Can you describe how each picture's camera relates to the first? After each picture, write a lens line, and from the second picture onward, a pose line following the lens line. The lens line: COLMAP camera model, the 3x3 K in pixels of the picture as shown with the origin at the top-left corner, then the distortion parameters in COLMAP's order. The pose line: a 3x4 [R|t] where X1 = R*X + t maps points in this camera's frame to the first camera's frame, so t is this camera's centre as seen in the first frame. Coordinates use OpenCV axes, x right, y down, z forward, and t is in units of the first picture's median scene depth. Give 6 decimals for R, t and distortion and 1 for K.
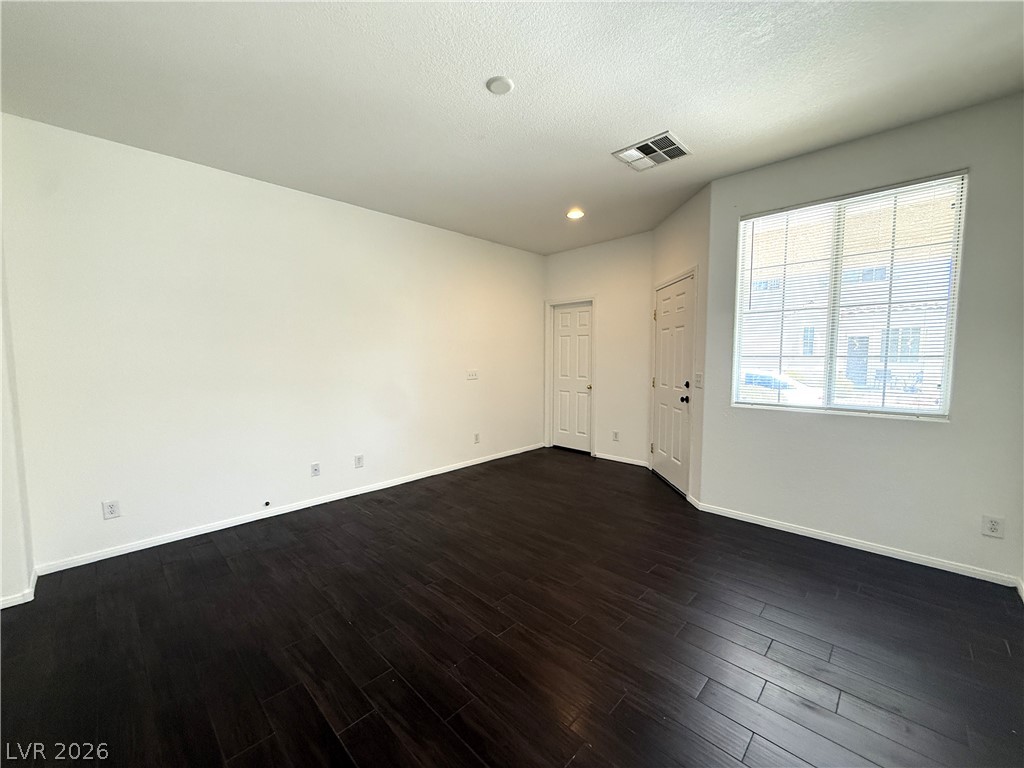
lens RADIAL K [[407.7, 0, 504.5], [0, 407.7, 386.0], [0, 0, 1]] dist [0.000618, 0.000222]
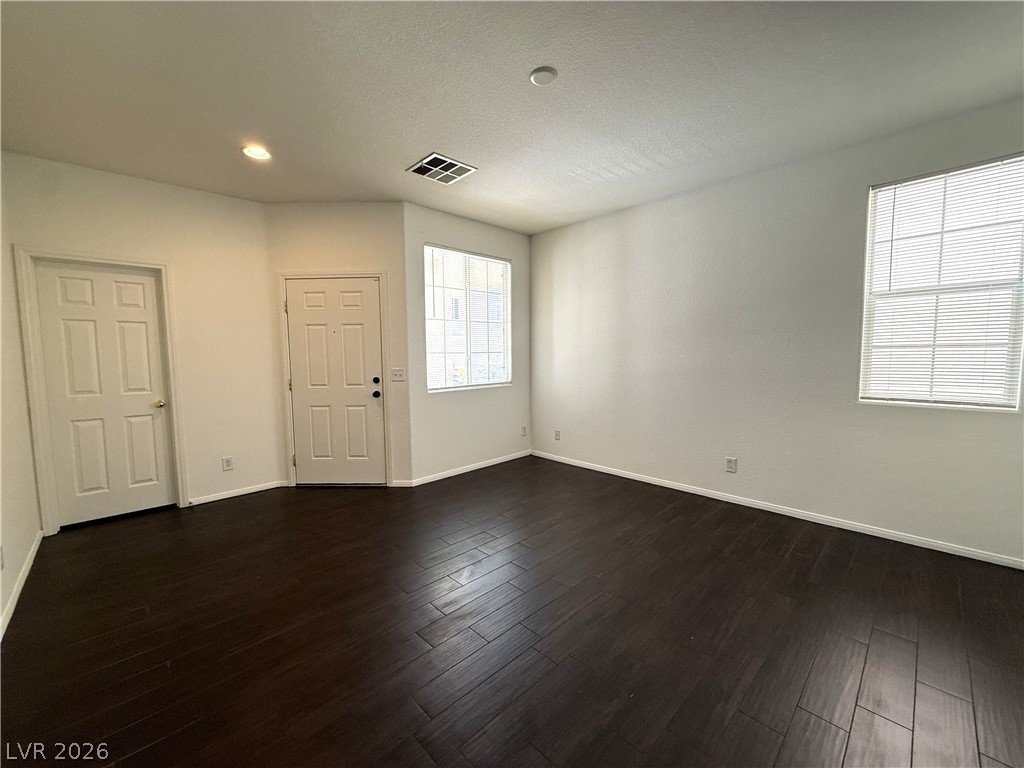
lens RADIAL K [[407.7, 0, 510.6], [0, 407.7, 385.8], [0, 0, 1]] dist [0.000618, 0.000222]
pose [[0.021240, -0.078469, 0.996690, -0.680603], [0.086903, 0.993287, 0.076349, -0.045408], [-0.995990, 0.084994, 0.027917, 0.714658]]
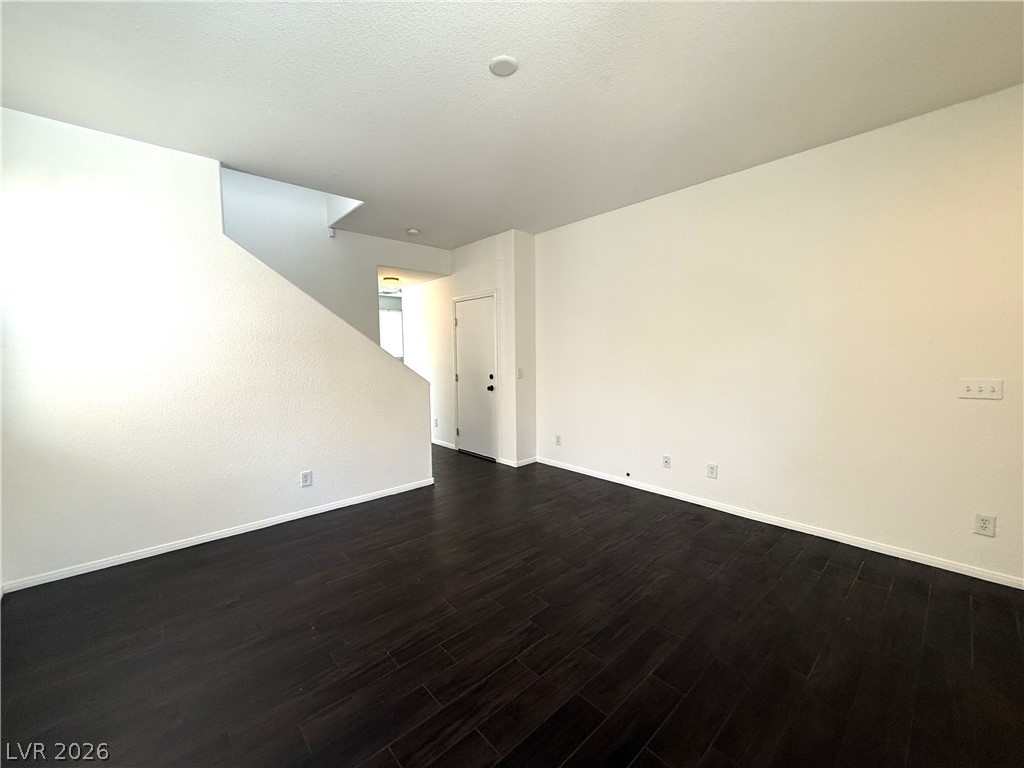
lens RADIAL K [[407.7, 0, 507.4], [0, 407.7, 385.4], [0, 0, 1]] dist [0.000618, 0.000222]
pose [[-0.051772, 0.085348, -0.995005, 0.614626], [-0.068653, 0.993680, 0.088806, -0.053889], [0.996296, 0.072907, -0.045586, 0.690647]]
